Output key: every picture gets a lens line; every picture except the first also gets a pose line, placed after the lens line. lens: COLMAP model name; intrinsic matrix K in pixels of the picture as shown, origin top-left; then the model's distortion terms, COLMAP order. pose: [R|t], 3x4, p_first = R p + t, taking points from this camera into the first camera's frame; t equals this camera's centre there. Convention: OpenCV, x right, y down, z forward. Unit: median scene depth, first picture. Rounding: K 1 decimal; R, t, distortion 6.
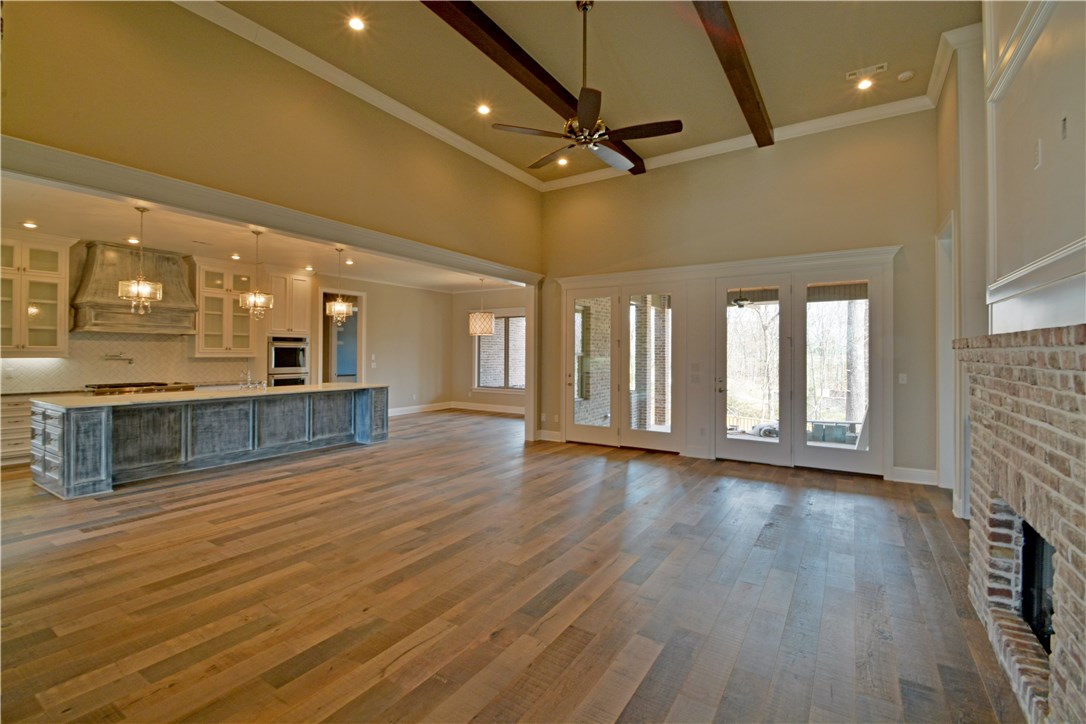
lens RADIAL K [[481.4, 0, 541.7], [0, 481.4, 358.2], [0, 0, 1]] dist [-0.004964, -0.004274]
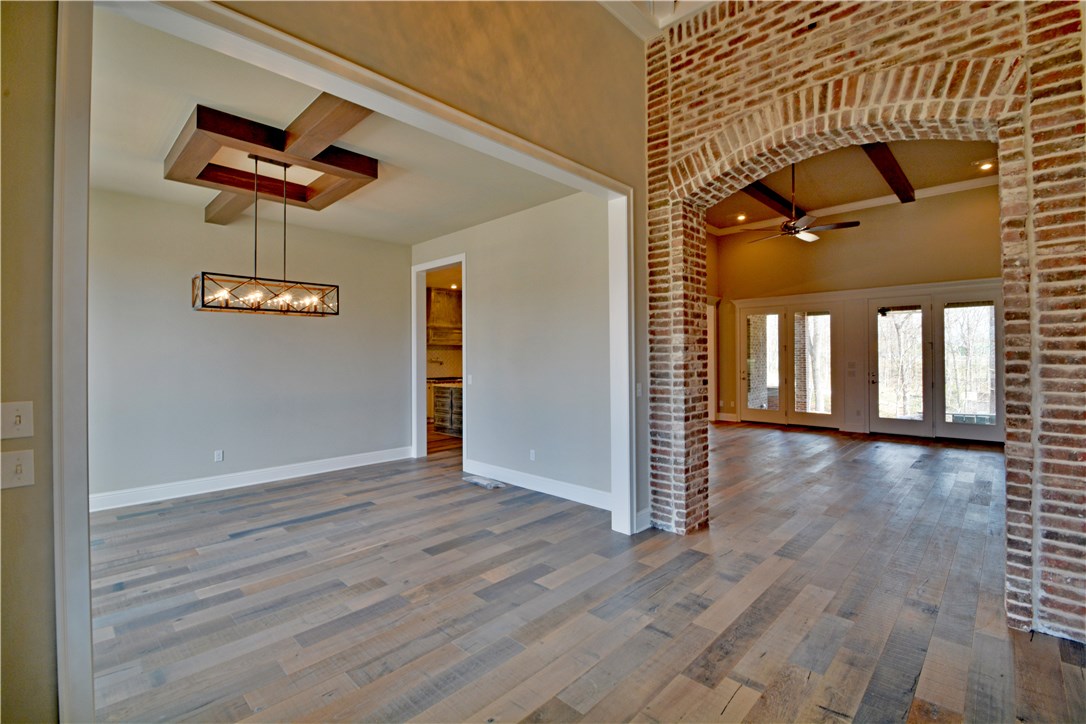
lens RADIAL K [[481.4, 0, 536.1], [0, 481.4, 356.7], [0, 0, 1]] dist [-0.004964, -0.004274]
pose [[0.978414, -0.007851, -0.206506, -0.241968], [0.006082, 0.999939, -0.009198, 0.001483], [0.206566, 0.007743, 0.978402, -0.454421]]
